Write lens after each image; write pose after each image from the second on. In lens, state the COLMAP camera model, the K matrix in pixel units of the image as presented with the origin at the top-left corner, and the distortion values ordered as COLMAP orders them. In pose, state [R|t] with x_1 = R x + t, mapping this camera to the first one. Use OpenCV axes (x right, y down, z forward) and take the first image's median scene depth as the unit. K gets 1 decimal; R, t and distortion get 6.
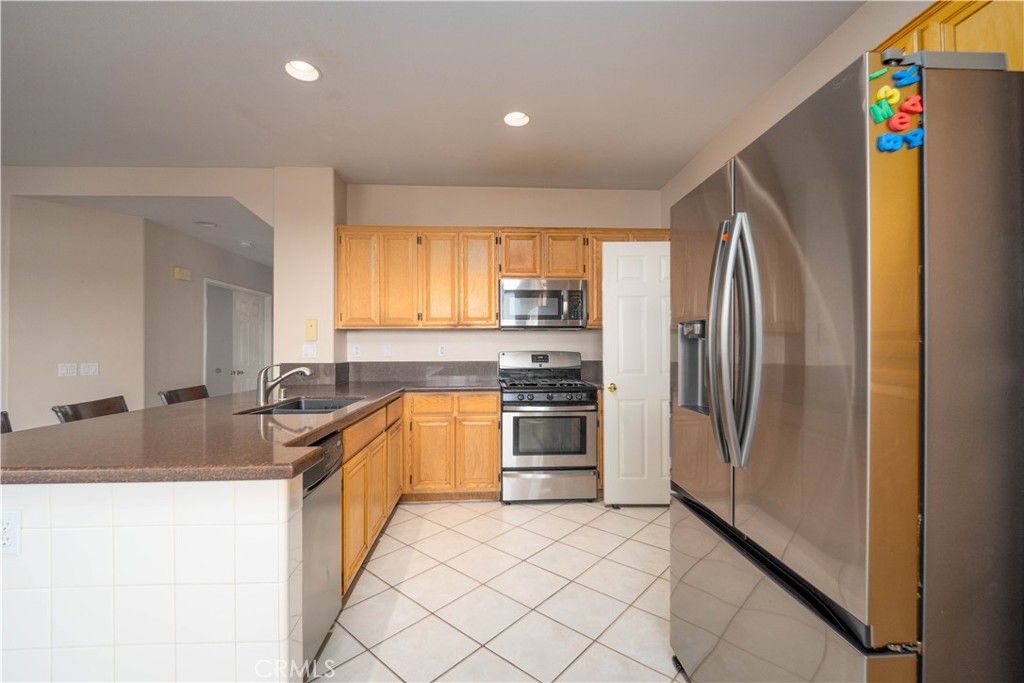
lens RADIAL K [[419.8, 0, 512.0], [0, 419.8, 341.5], [0, 0, 1]] dist [0.001291, -0.006437]
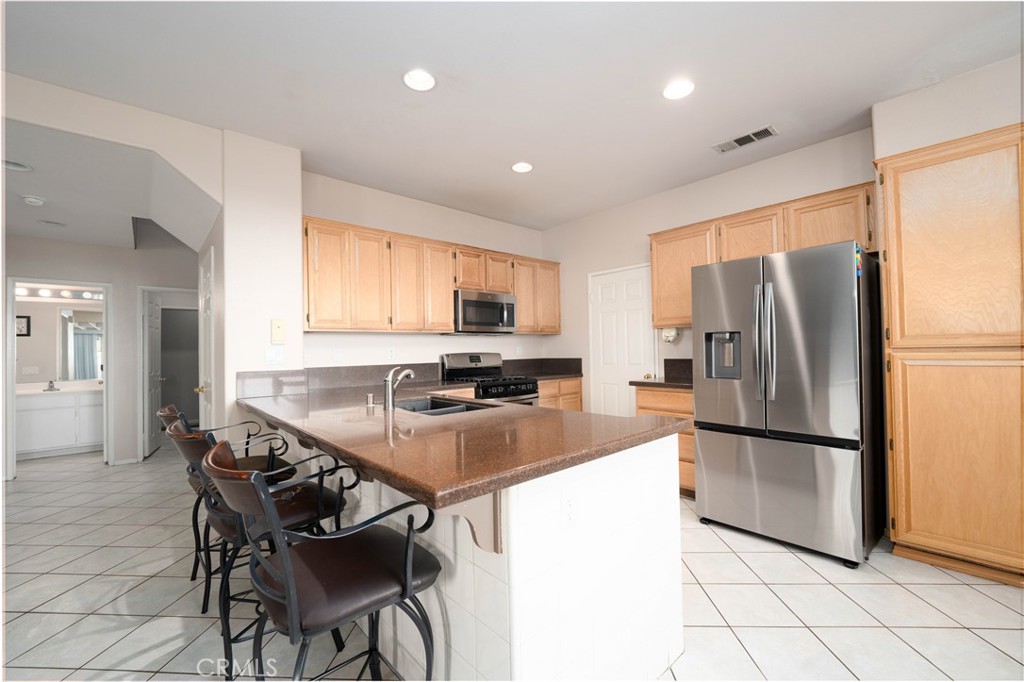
lens RADIAL K [[404.3, 0, 513.1], [0, 404.3, 338.2], [0, 0, 1]] dist [0.035801, -0.006860]
pose [[0.789996, 0.003433, 0.613103, -0.575649], [0.007496, 0.999855, -0.015258, 0.000416], [-0.613067, 0.016649, 0.789856, 0.046183]]
